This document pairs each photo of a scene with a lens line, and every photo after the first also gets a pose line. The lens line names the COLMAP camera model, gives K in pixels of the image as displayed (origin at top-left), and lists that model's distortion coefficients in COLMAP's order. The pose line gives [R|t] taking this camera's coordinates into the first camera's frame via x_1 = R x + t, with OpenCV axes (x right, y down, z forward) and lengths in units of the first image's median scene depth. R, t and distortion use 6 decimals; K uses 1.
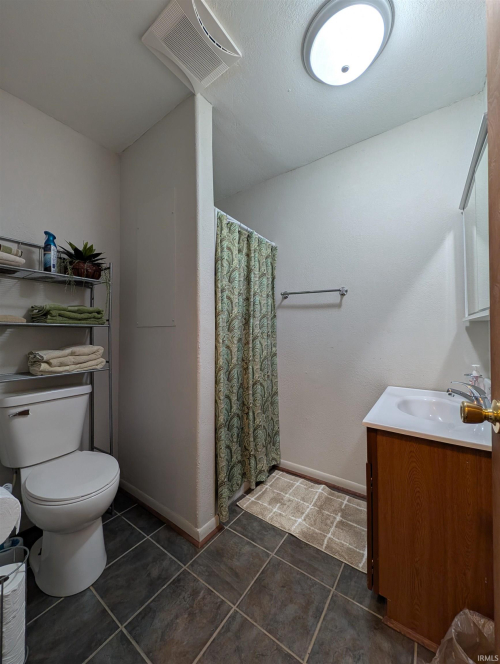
lens RADIAL K [[254.8, 0, 246.7], [0, 254.8, 330.3], [0, 0, 1]] dist [0.002010, -0.000029]
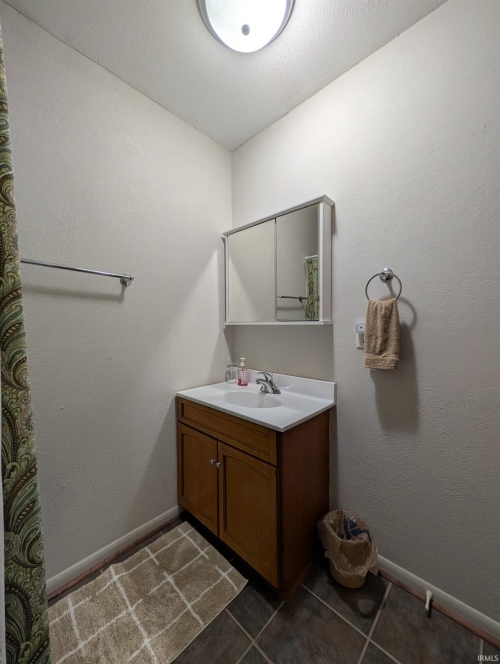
lens RADIAL K [[254.8, 0, 248.2], [0, 254.8, 333.7], [0, 0, 1]] dist [0.002010, -0.000029]
pose [[0.135804, -0.024427, 0.990435, -0.348458], [-0.004021, 0.999674, 0.025206, -0.022114], [-0.990728, -0.007405, 0.135662, 0.658940]]
